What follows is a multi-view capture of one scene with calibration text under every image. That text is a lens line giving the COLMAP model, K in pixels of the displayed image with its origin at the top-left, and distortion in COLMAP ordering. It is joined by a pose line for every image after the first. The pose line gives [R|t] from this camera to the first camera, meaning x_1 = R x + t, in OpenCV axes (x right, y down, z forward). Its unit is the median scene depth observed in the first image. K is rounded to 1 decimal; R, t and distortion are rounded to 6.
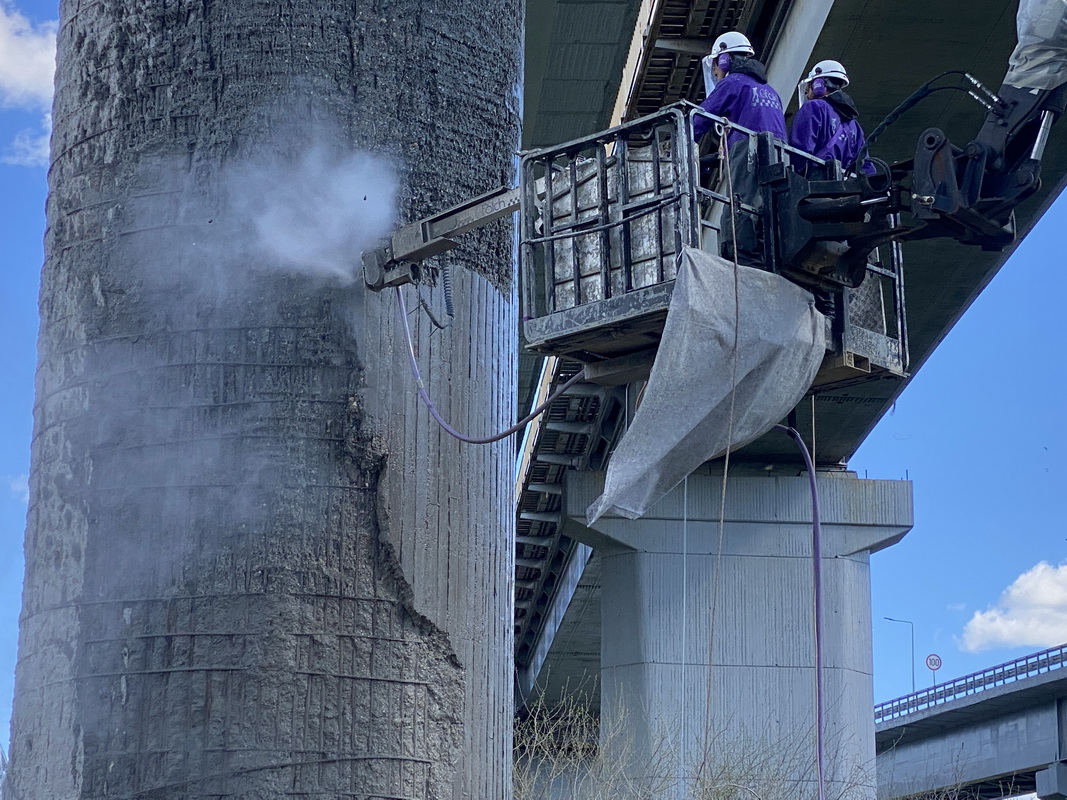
lens RADIAL K [[2608.4, 0, 536.9], [0, 2608.4, 399.4], [0, 0, 1]] dist [0.134487, 0.000000]
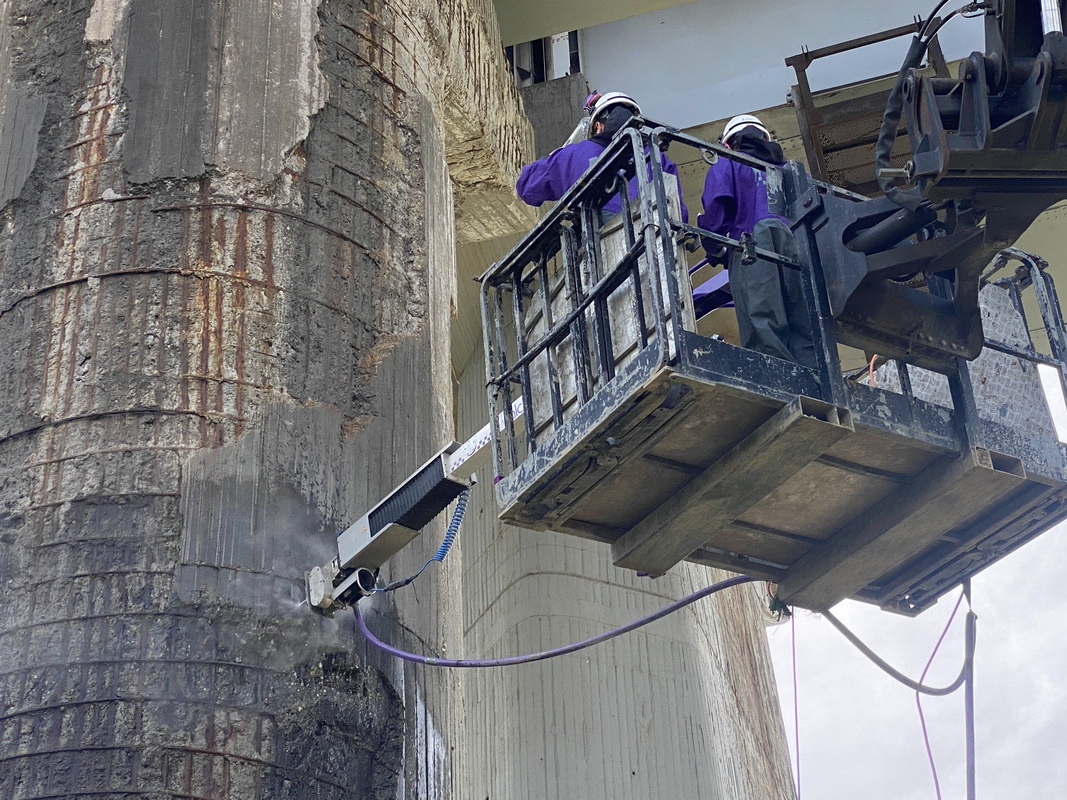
lens RADIAL K [[2088.4, 0, 532.2], [0, 2088.4, 396.7], [0, 0, 1]] dist [0.150029, 0.000000]
pose [[0.952384, -0.198439, -0.231490, 0.120452], [0.121427, 0.943269, -0.309028, 0.106228], [0.279680, 0.266204, 0.922450, 0.413489]]
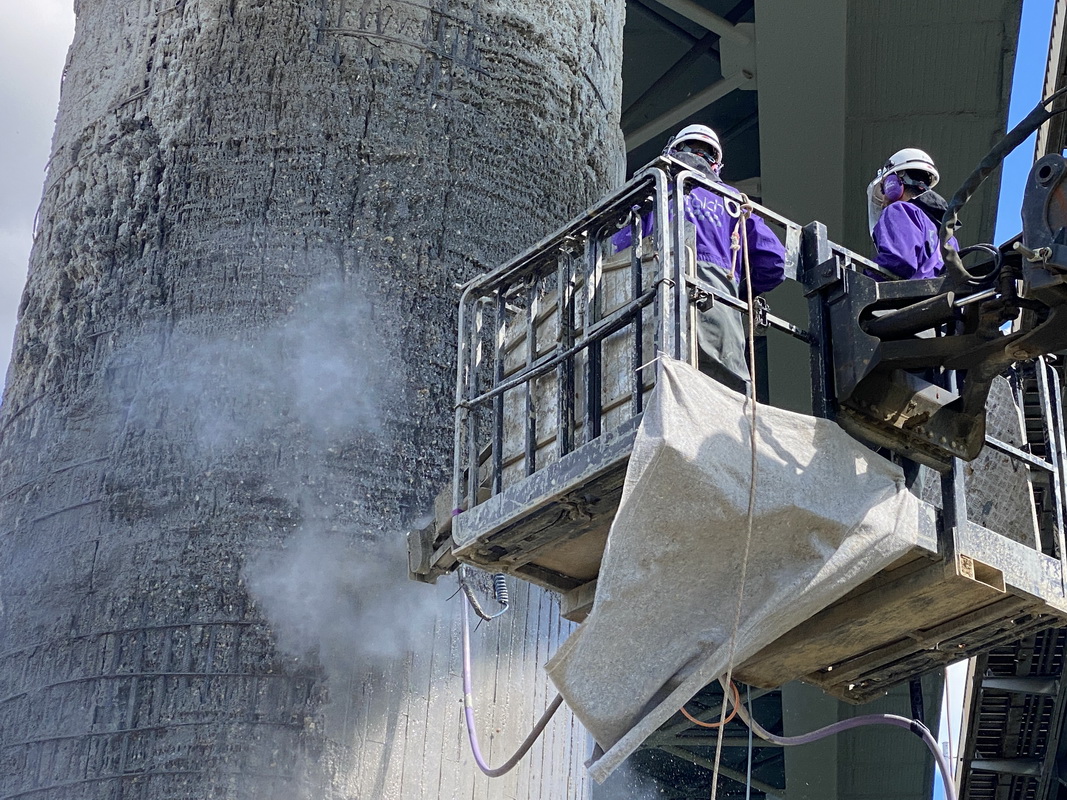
lens RADIAL K [[2462.5, 0, 534.2], [0, 2462.5, 394.9], [0, 0, 1]] dist [0.141855, 0.000000]
pose [[0.984848, -0.046074, -0.167186, 0.104160], [0.001169, 0.965802, -0.259278, 0.087790], [0.173414, 0.255154, 0.951222, 0.350232]]
